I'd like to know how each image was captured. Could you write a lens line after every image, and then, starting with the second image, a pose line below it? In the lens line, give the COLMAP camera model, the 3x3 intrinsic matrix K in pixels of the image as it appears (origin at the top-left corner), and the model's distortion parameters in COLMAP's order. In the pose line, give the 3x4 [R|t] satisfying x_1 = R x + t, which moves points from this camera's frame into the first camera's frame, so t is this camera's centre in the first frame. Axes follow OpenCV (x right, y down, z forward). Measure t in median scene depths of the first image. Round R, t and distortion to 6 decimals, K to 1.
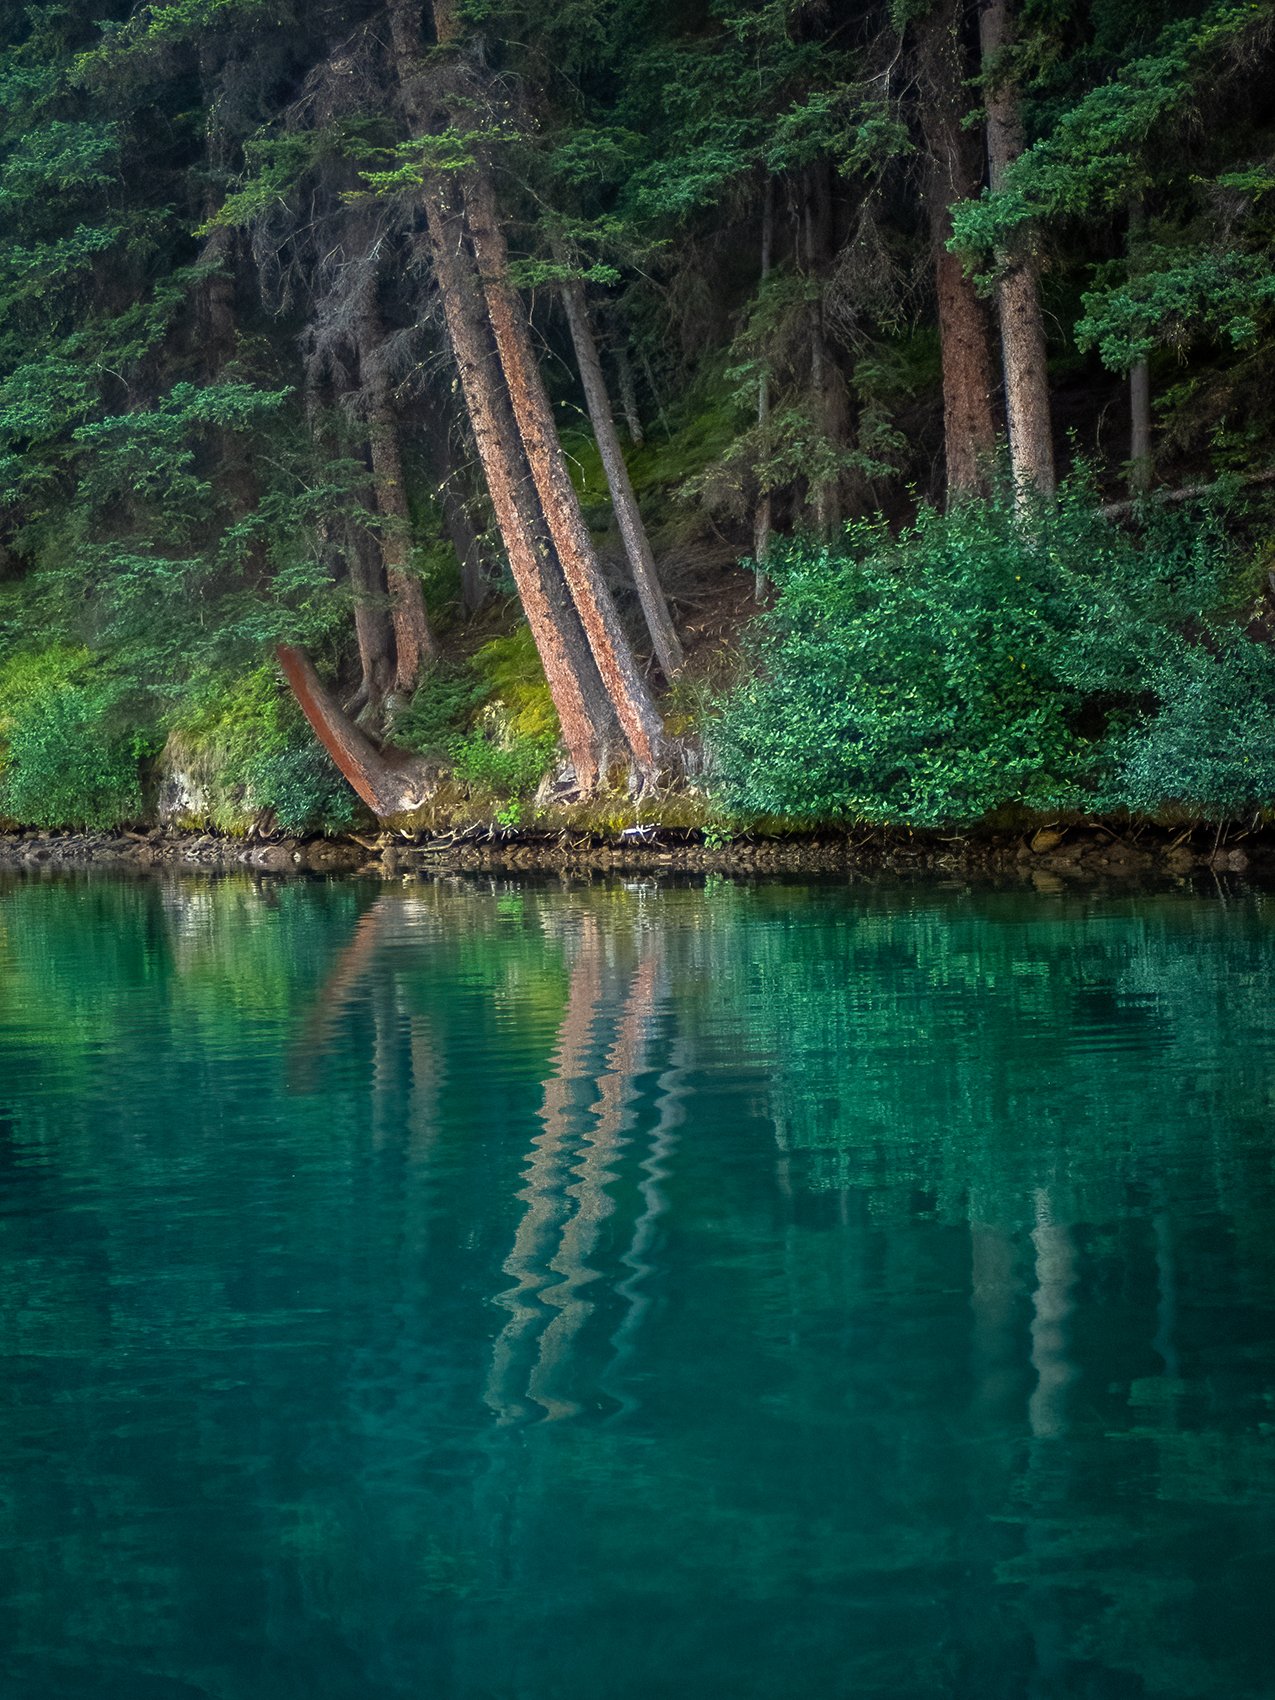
lens RADIAL K [[3069.1, 0, 637.6], [0, 3069.1, 848.8], [0, 0, 1]] dist [0.004191, 0.000000]
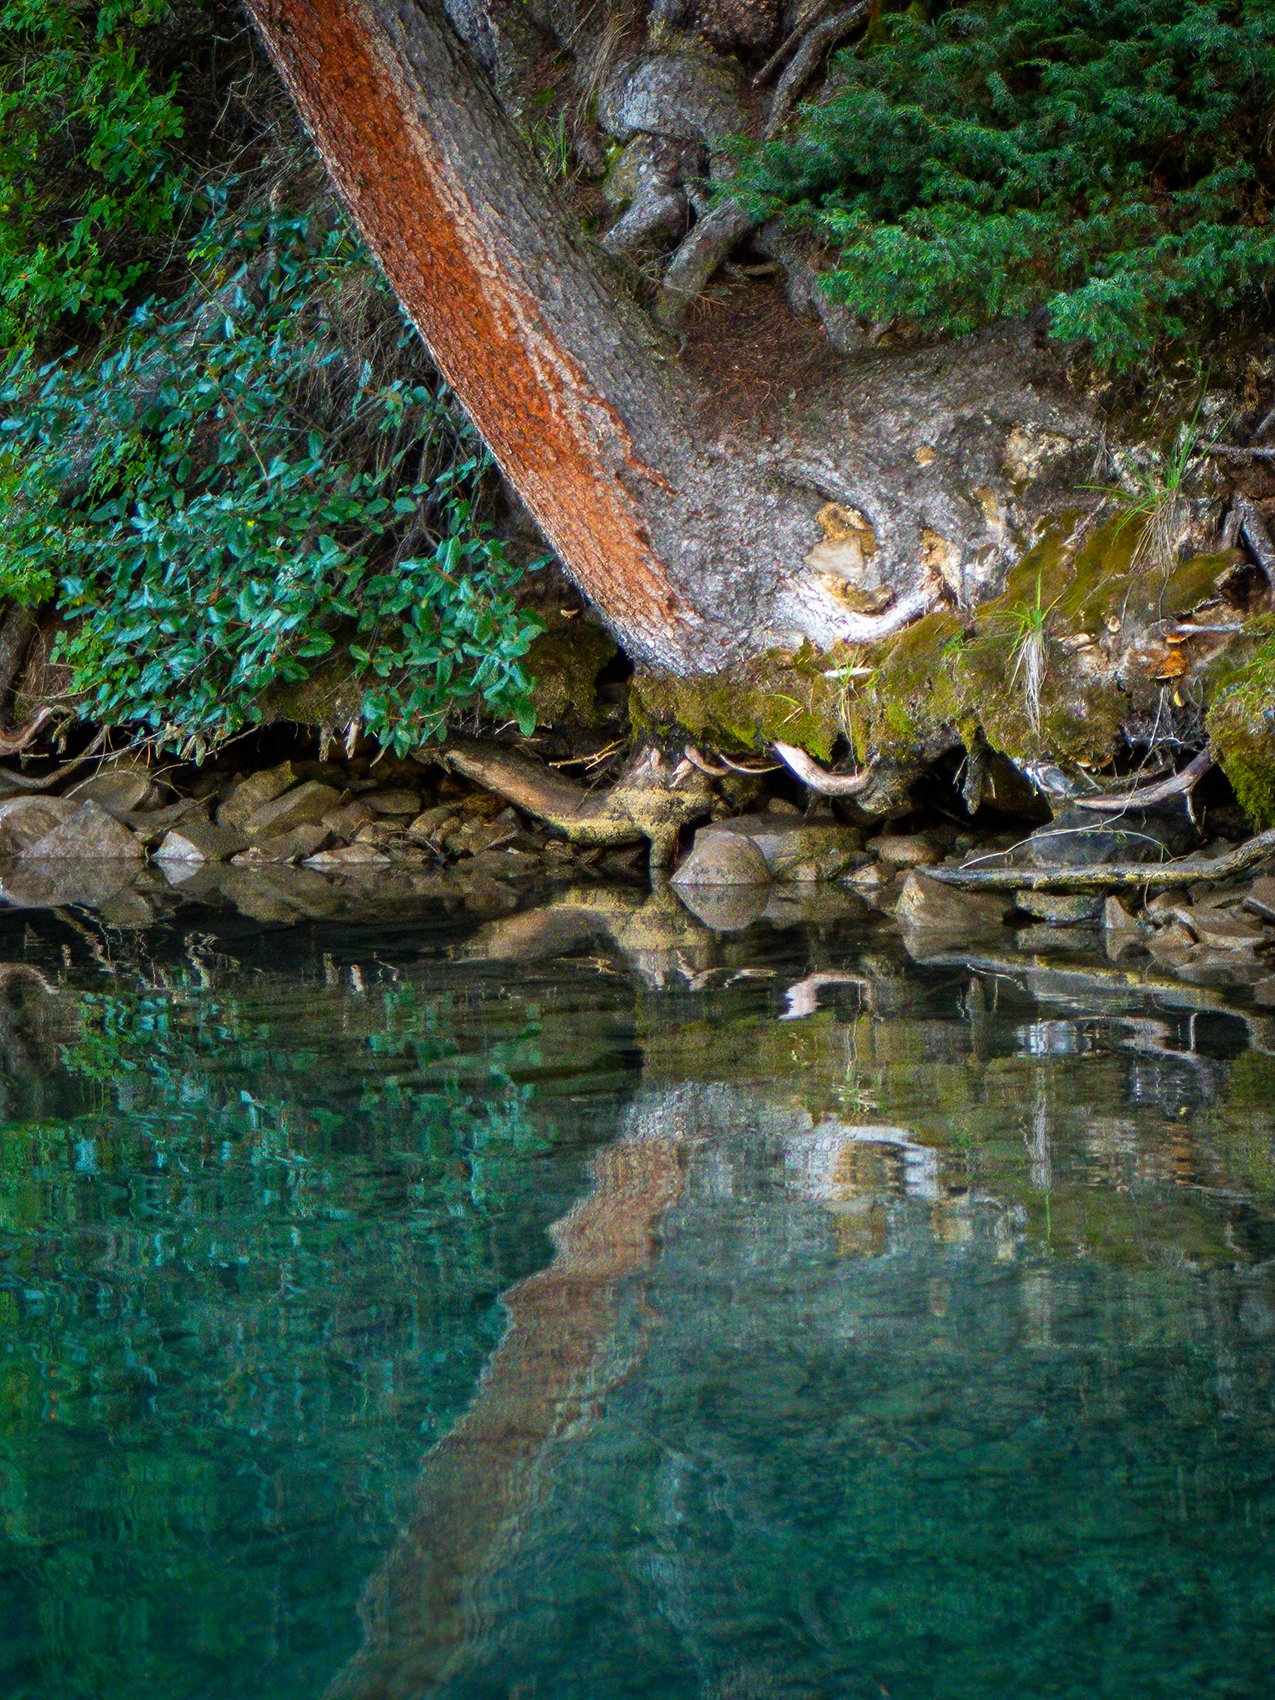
lens RADIAL K [[4955.5, 0, 637.4], [0, 4955.5, 850.3], [0, 0, 1]] dist [0.552597, 0.000000]
pose [[0.993971, 0.012720, 0.108905, -0.119389], [-0.017865, 0.998763, 0.046394, -0.013806], [-0.108181, -0.048060, 0.992969, 0.684471]]
